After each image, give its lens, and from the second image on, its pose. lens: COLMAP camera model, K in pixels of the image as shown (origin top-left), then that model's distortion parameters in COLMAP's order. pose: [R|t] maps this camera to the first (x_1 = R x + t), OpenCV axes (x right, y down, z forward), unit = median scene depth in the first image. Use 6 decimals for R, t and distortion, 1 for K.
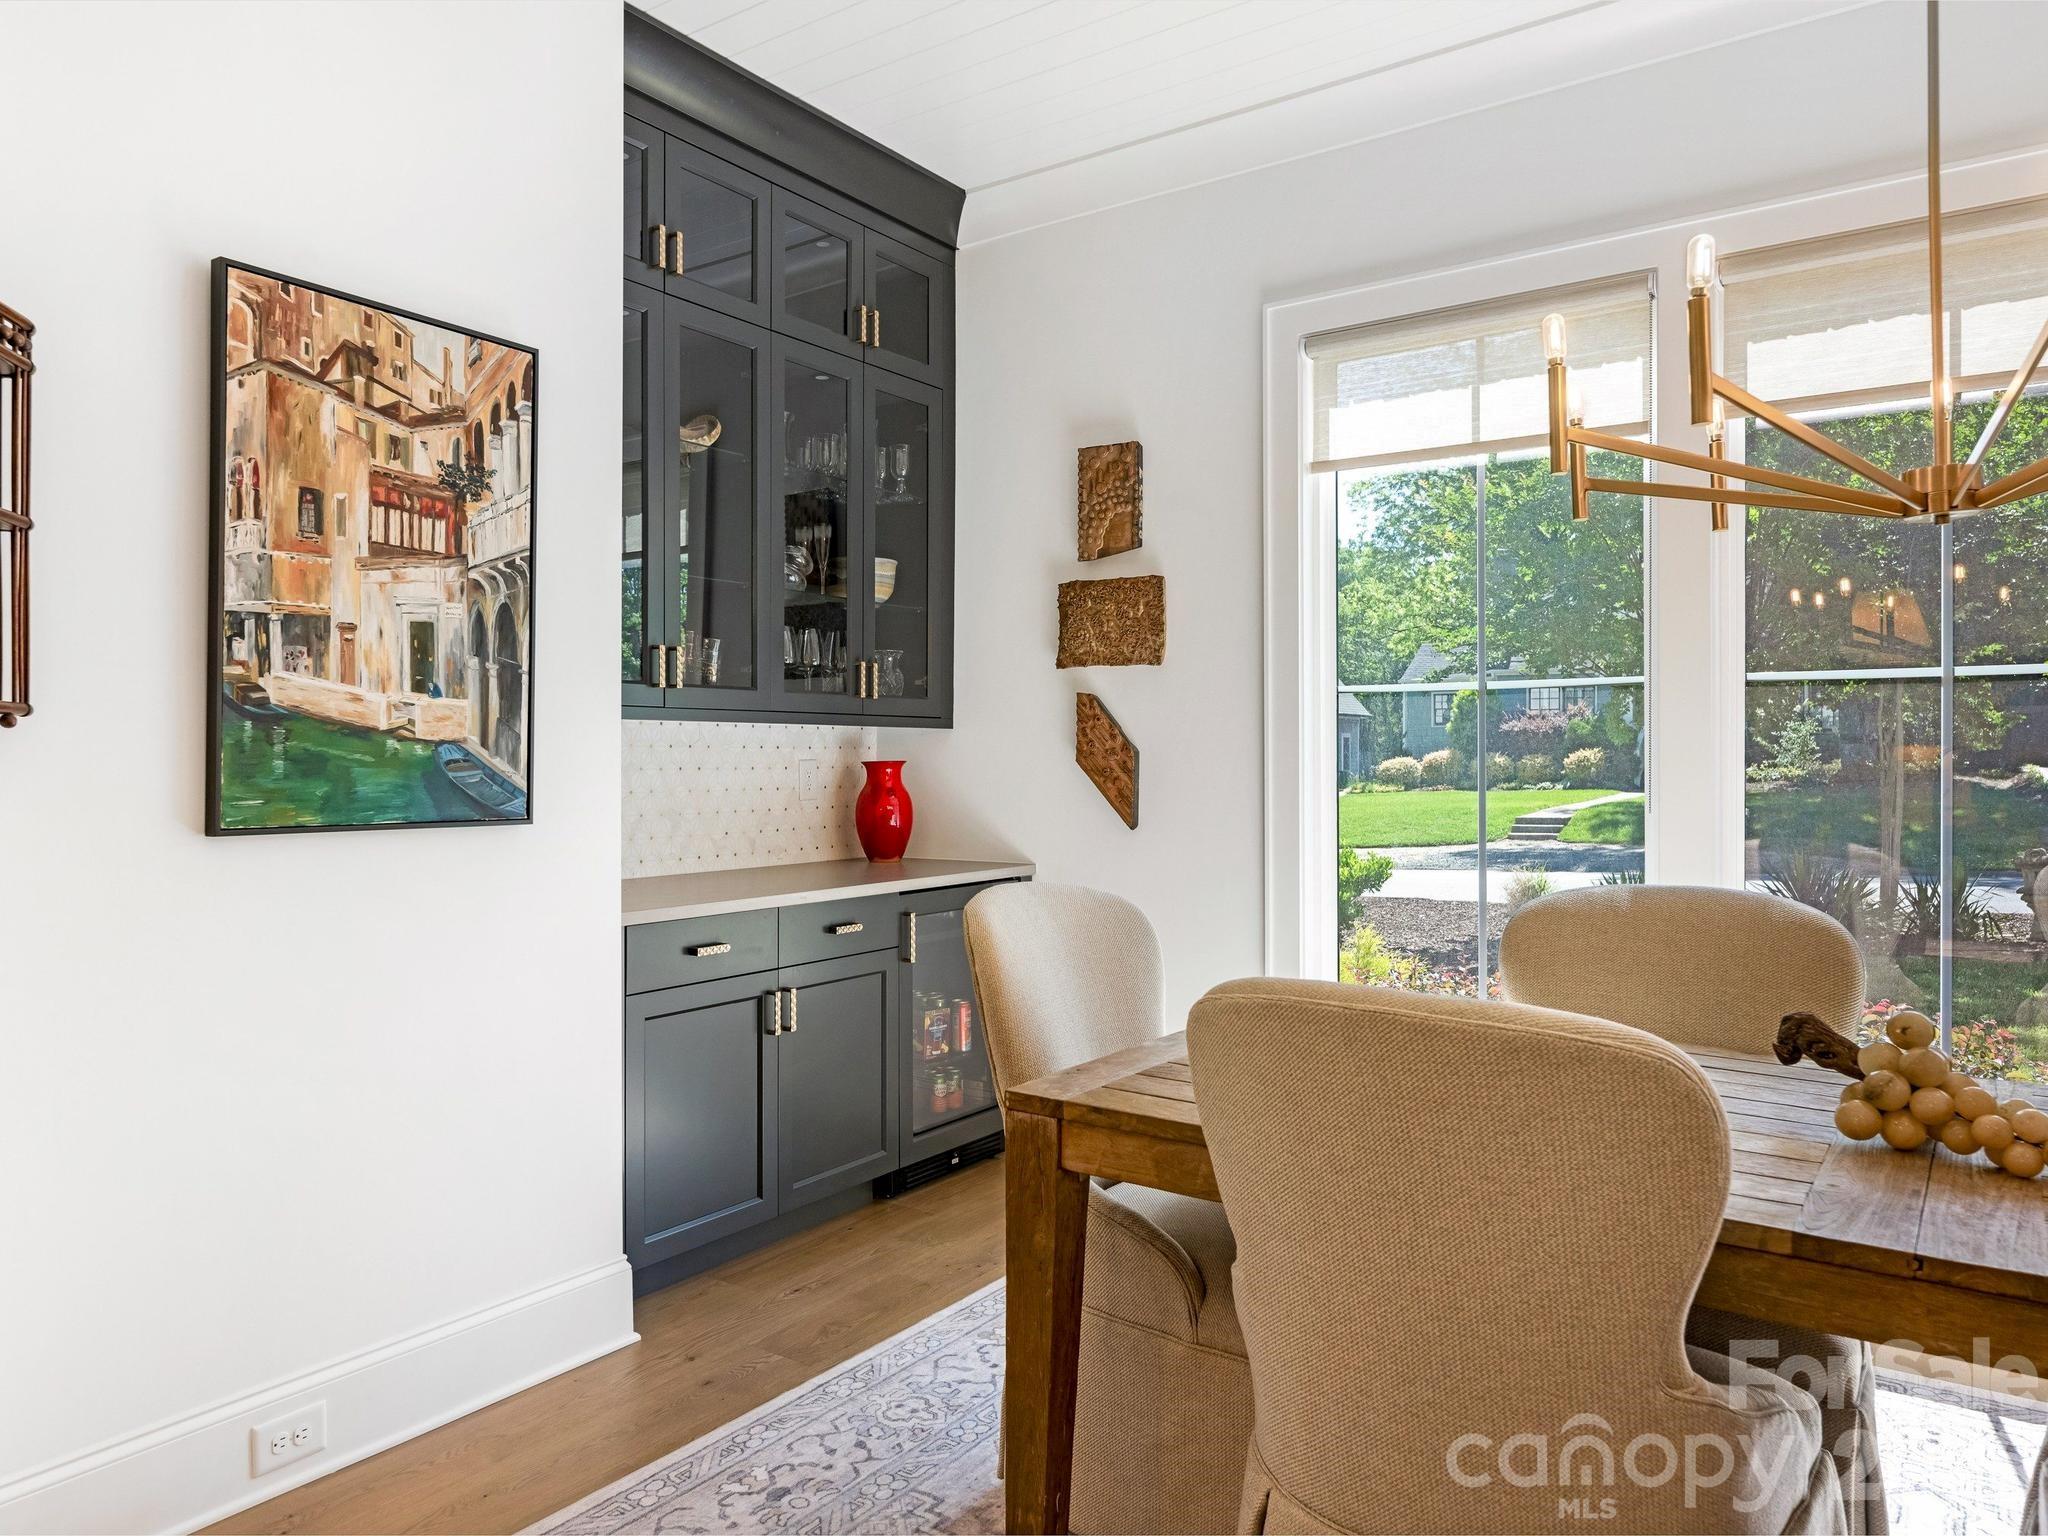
lens RADIAL K [[1386.7, 0, 951.4], [0, 1386.7, 759.9], [0, 0, 1]] dist [-0.005832, 0.005196]
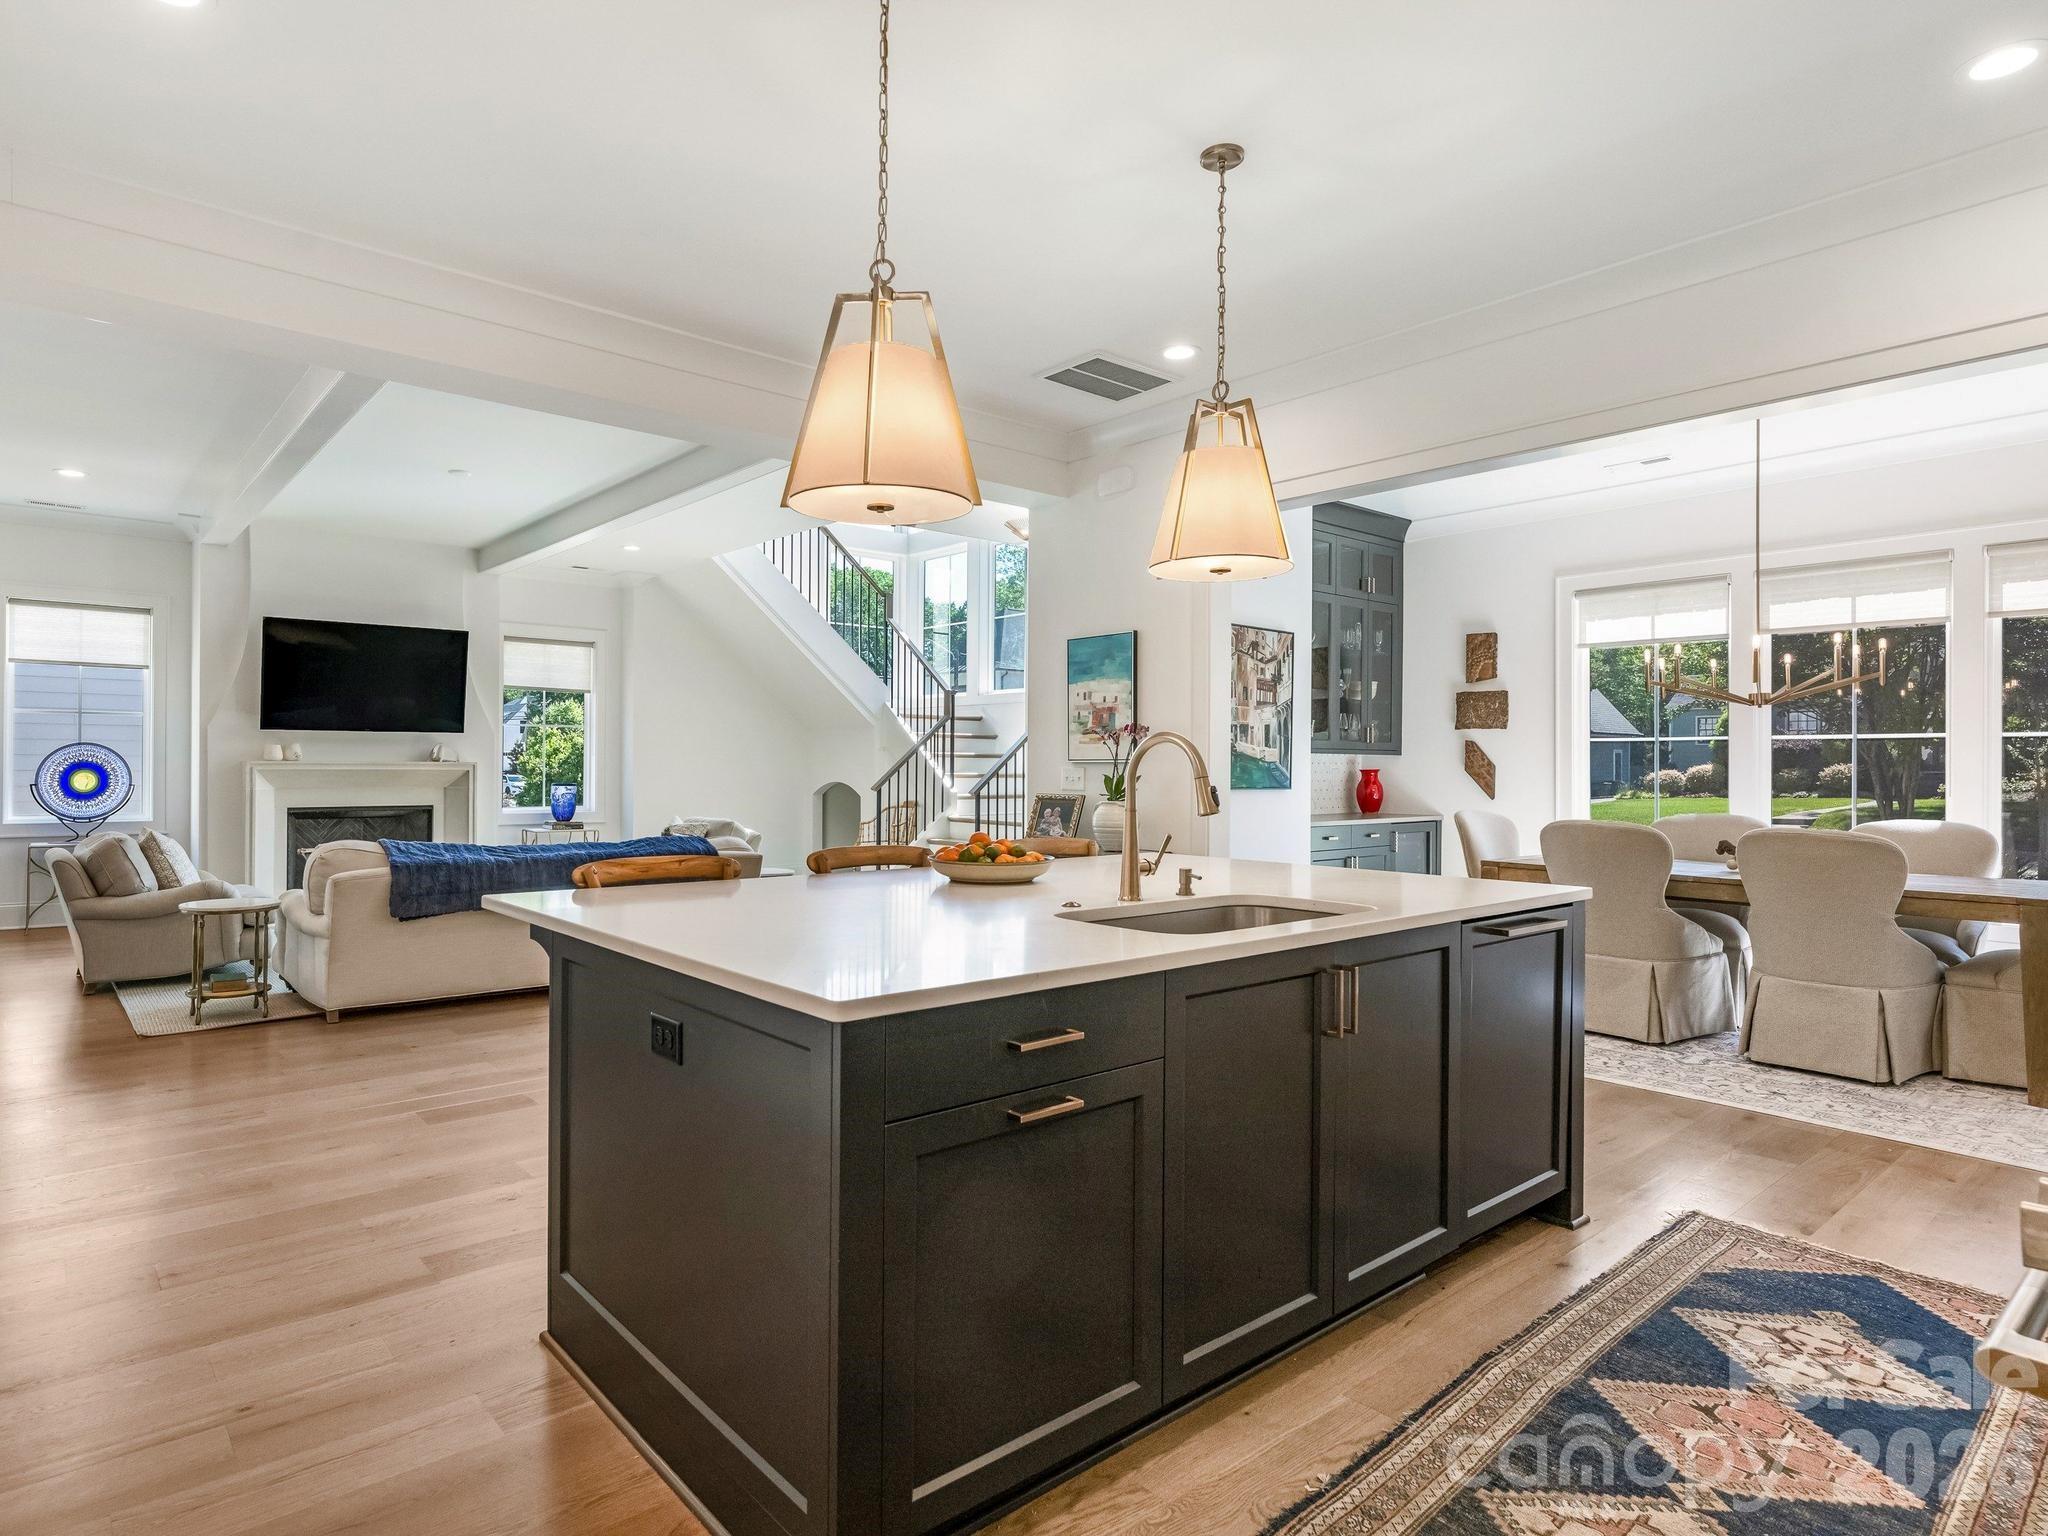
lens RADIAL K [[1149.6, 0, 950.6], [0, 1149.6, 759.9], [0, 0, 1]] dist [-0.000779, 0.002279]
pose [[0.968507, 0.004488, -0.248948, -0.268190], [-0.006305, 0.999959, -0.006503, 0.001942], [0.248908, 0.007867, 0.968495, -1.086262]]
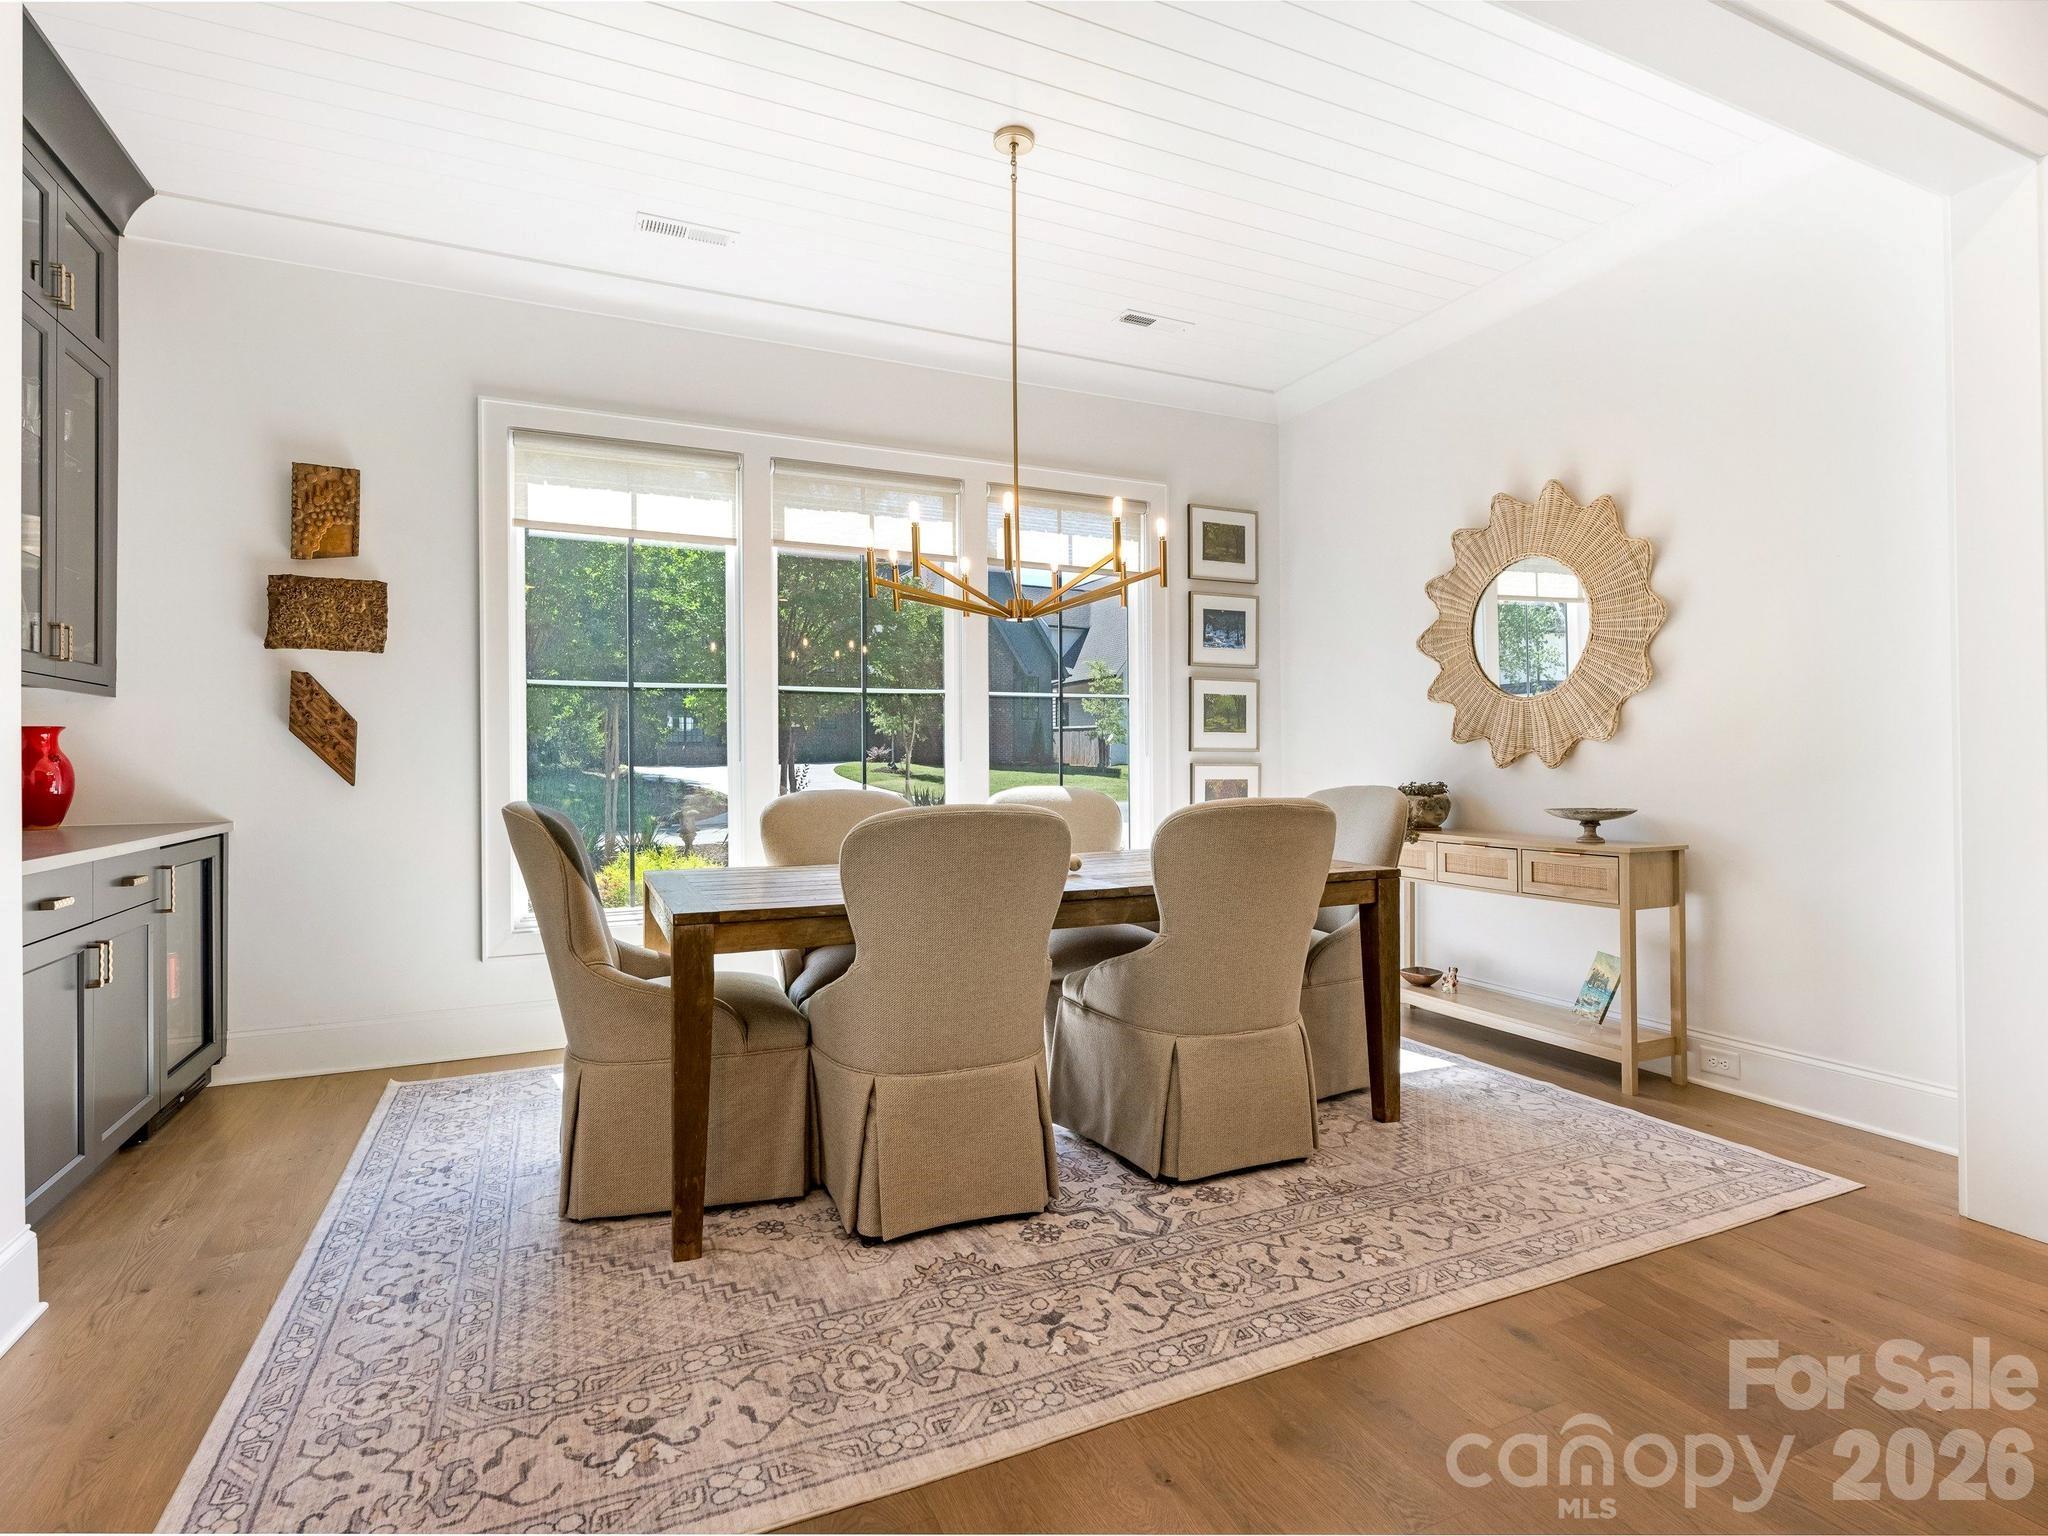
lens RADIAL K [[1023.4, 0, 1017.7], [0, 1023.4, 761.4], [0, 0, 1]] dist [-0.002007, 0.000170]
pose [[0.483650, -0.002314, 0.875258, -0.376244], [0.006932, 0.999975, -0.001187, 0.034027], [-0.875234, 0.006642, 0.483654, 0.050139]]
